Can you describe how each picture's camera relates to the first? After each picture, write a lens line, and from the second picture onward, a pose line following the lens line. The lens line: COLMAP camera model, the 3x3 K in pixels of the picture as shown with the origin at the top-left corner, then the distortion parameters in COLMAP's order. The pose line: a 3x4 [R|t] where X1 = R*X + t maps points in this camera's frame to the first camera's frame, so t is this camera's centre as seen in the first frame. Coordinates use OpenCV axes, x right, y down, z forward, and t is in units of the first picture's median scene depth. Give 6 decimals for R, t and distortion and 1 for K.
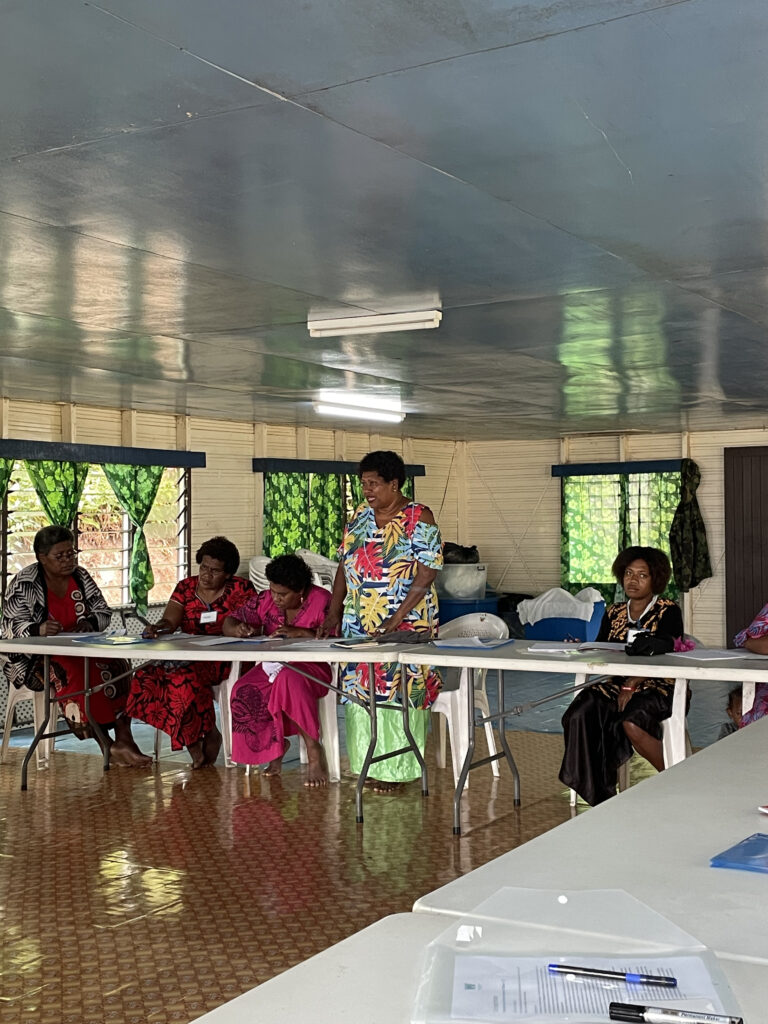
lens RADIAL K [[1313.2, 0, 384.0], [0, 1313.2, 512.0], [0, 0, 1]] dist [0.023990, 0.008539]
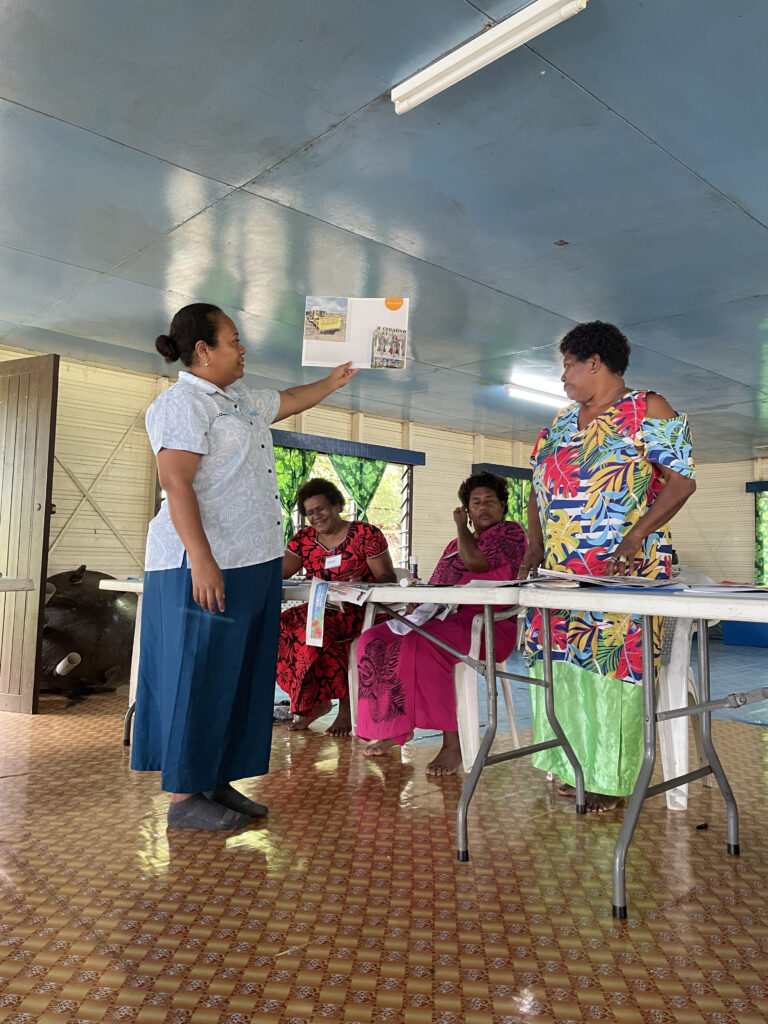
lens RADIAL K [[742.6, 0, 384.0], [0, 742.6, 512.0], [0, 0, 1]] dist [0.058672, -0.081215]
pose [[0.953408, 0.002756, -0.301672, 0.028111], [-0.024061, 0.997467, -0.066930, 0.050141], [0.300723, 0.071071, 0.951060, 0.334638]]
